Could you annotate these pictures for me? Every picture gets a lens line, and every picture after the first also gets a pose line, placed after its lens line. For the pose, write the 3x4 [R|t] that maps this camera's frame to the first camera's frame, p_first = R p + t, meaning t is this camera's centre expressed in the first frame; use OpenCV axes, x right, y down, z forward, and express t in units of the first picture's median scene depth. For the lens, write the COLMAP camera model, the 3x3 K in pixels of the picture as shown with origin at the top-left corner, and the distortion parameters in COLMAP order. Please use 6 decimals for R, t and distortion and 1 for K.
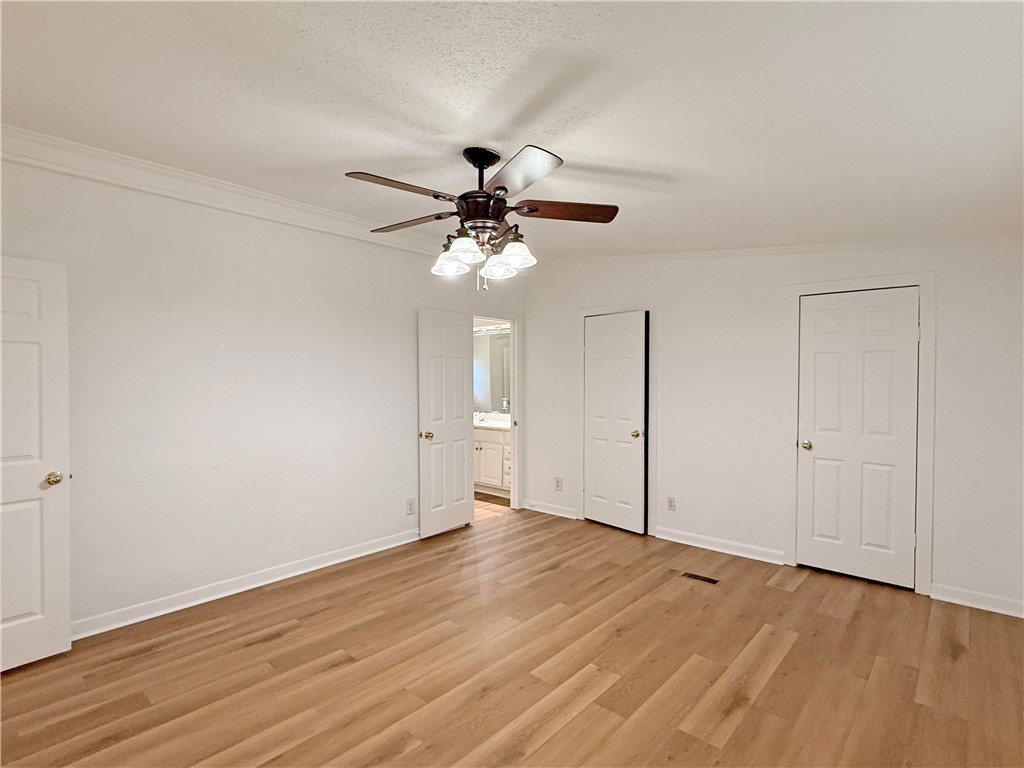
lens RADIAL K [[512.1, 0, 512.0], [0, 512.1, 384.0], [0, 0, 1]] dist [0.001262, 0.001061]
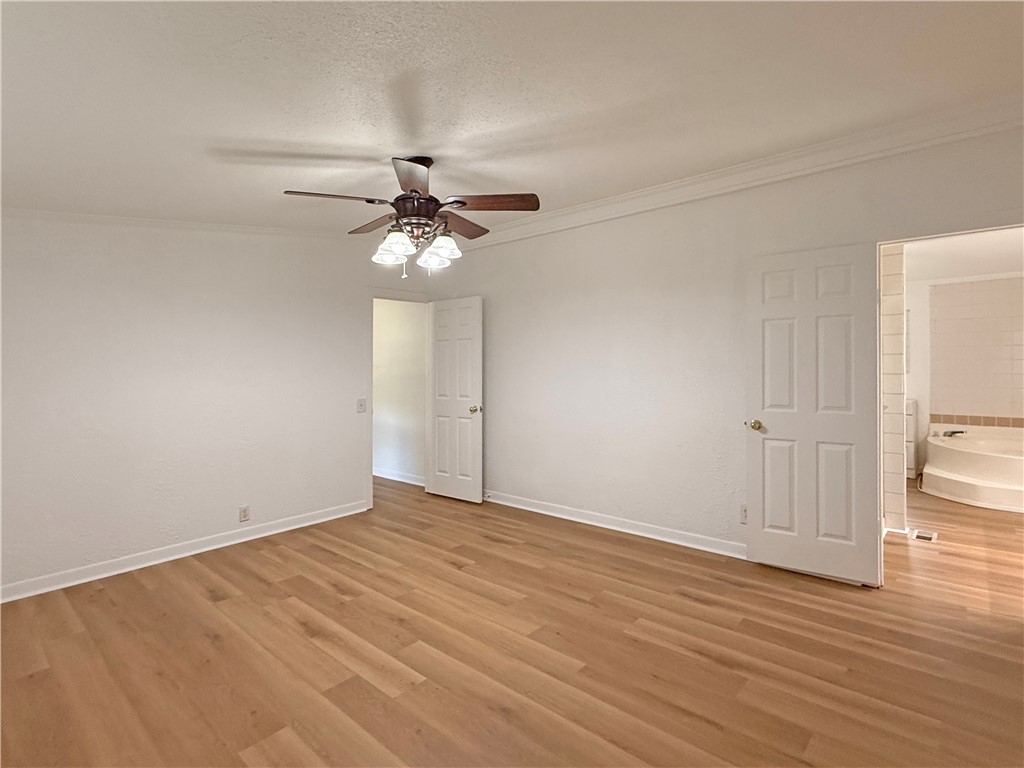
lens RADIAL K [[512.1, 0, 512.0], [0, 512.1, 384.0], [0, 0, 1]] dist [0.001262, 0.001061]
pose [[0.016322, 0.044317, -0.998884, 0.842087], [0.006905, 0.998988, 0.044434, 0.007954], [0.999843, -0.007622, 0.015999, 0.954367]]
